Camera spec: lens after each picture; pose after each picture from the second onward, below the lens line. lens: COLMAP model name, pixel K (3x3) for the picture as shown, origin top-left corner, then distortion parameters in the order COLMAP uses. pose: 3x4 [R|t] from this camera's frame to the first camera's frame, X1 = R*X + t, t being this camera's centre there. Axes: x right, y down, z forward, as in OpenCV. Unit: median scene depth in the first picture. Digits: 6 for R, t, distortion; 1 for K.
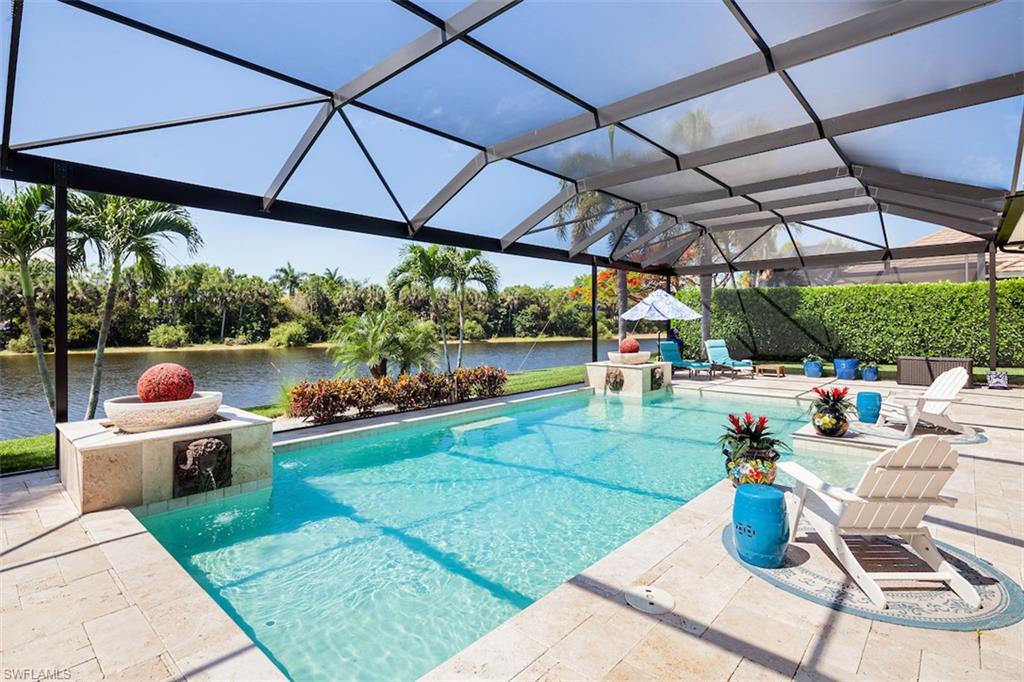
lens RADIAL K [[500.5, 0, 510.1], [0, 500.5, 327.4], [0, 0, 1]] dist [0.000394, -0.000448]
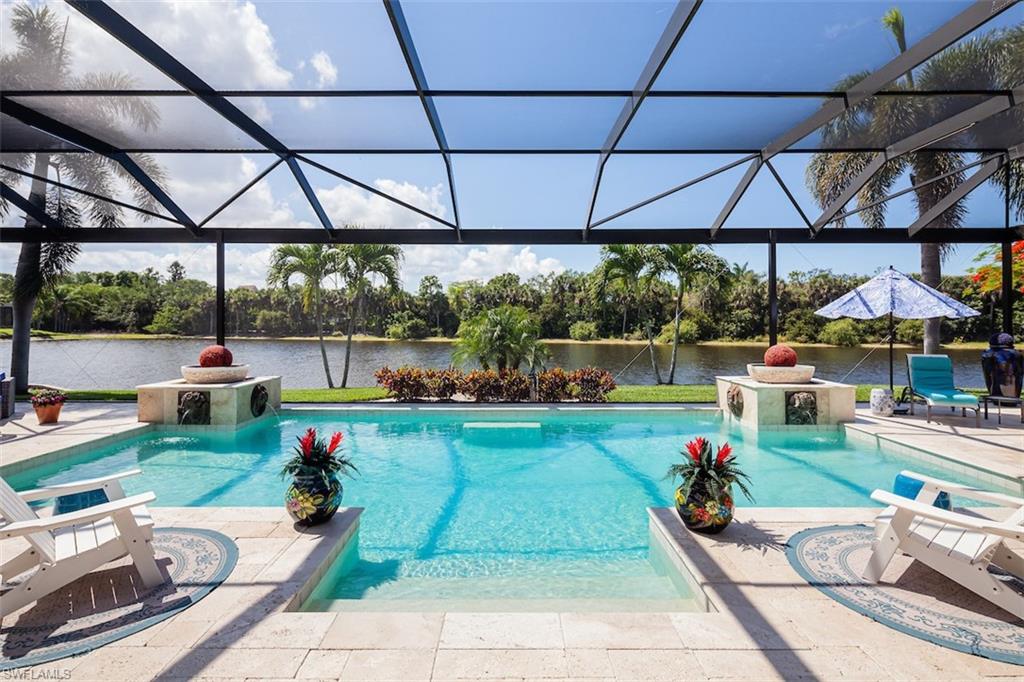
lens RADIAL K [[500.5, 0, 510.1], [0, 500.5, 327.4], [0, 0, 1]] dist [0.000394, -0.000448]
pose [[0.673347, 0.014693, -0.739181, 0.096121], [-0.010691, 0.999891, 0.010137, -0.001303], [0.739250, 0.001077, 0.673431, 0.048647]]
